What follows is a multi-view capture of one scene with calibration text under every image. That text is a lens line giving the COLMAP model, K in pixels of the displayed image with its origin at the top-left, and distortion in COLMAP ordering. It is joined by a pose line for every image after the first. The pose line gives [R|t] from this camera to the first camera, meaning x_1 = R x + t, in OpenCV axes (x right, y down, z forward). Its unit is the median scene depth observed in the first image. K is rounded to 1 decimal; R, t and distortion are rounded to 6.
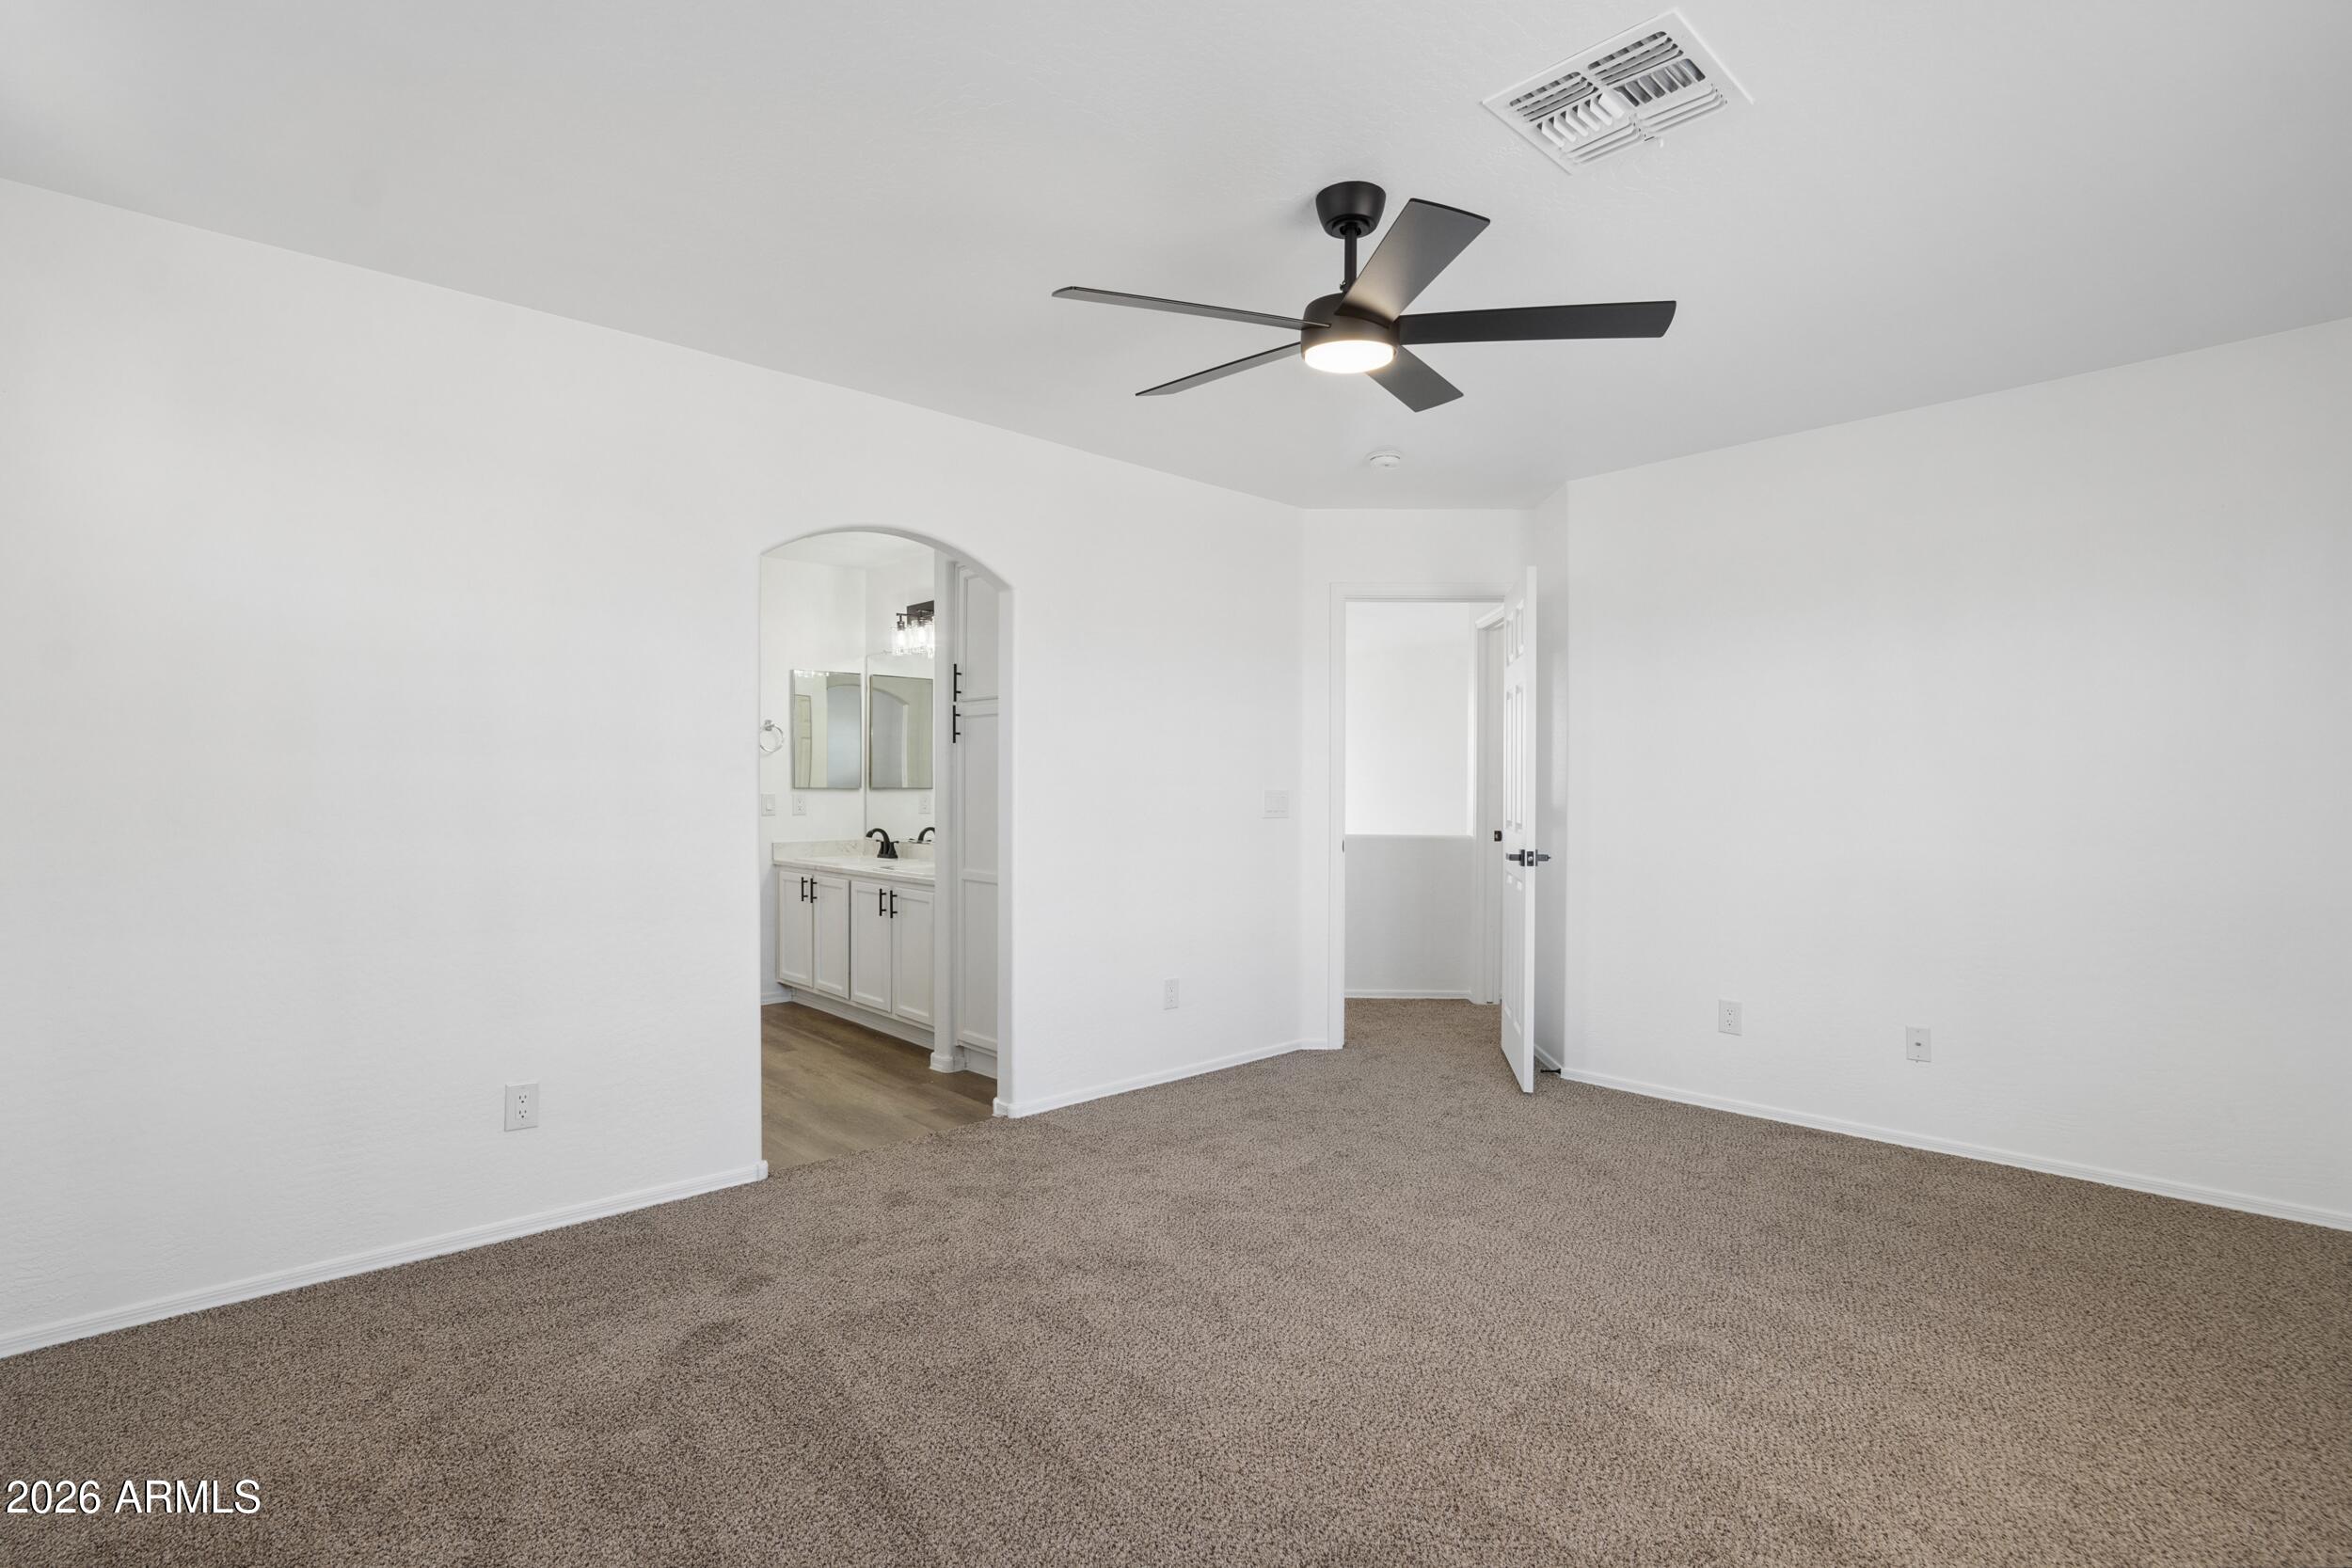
lens RADIAL K [[1102.5, 0, 1183.8], [0, 1102.5, 779.0], [0, 0, 1]] dist [-0.036987, 0.006210]
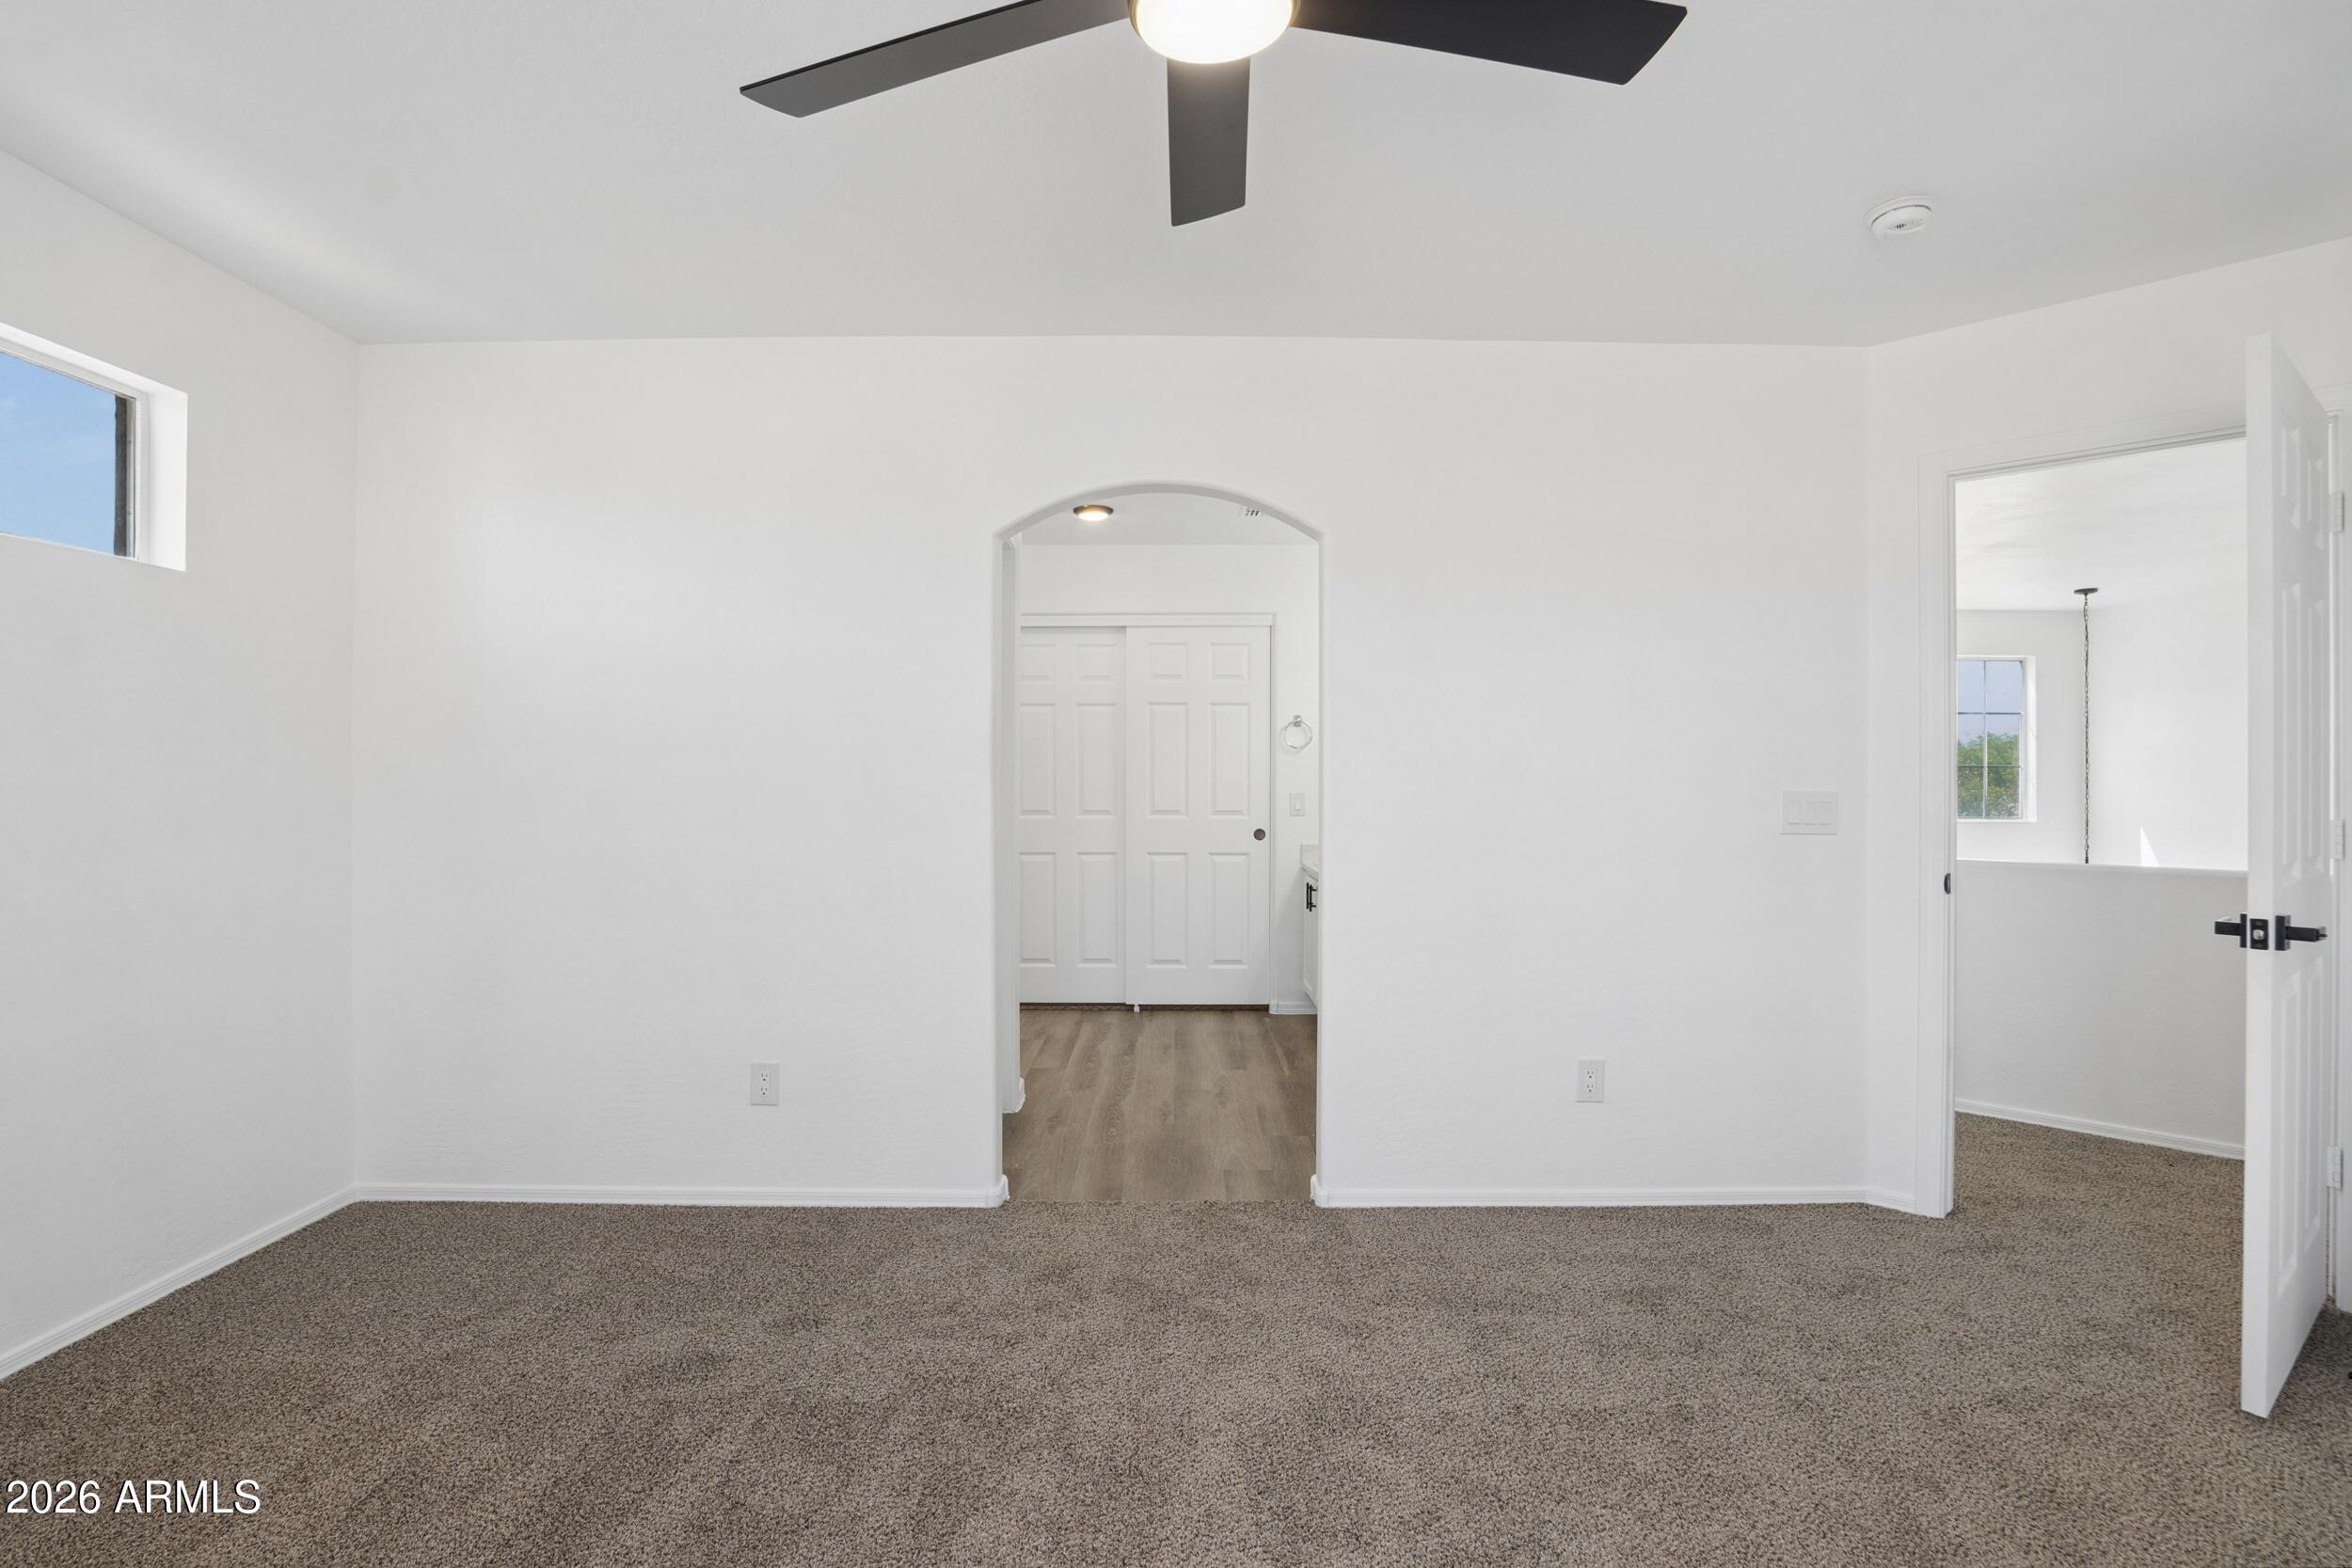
lens RADIAL K [[1102.5, 0, 1183.8], [0, 1102.5, 779.0], [0, 0, 1]] dist [-0.036987, 0.006210]
pose [[0.733430, -0.003424, -0.679757, 0.345332], [0.003702, 0.999993, -0.001043, 0.003500], [0.679755, -0.001752, 0.733437, 0.399730]]
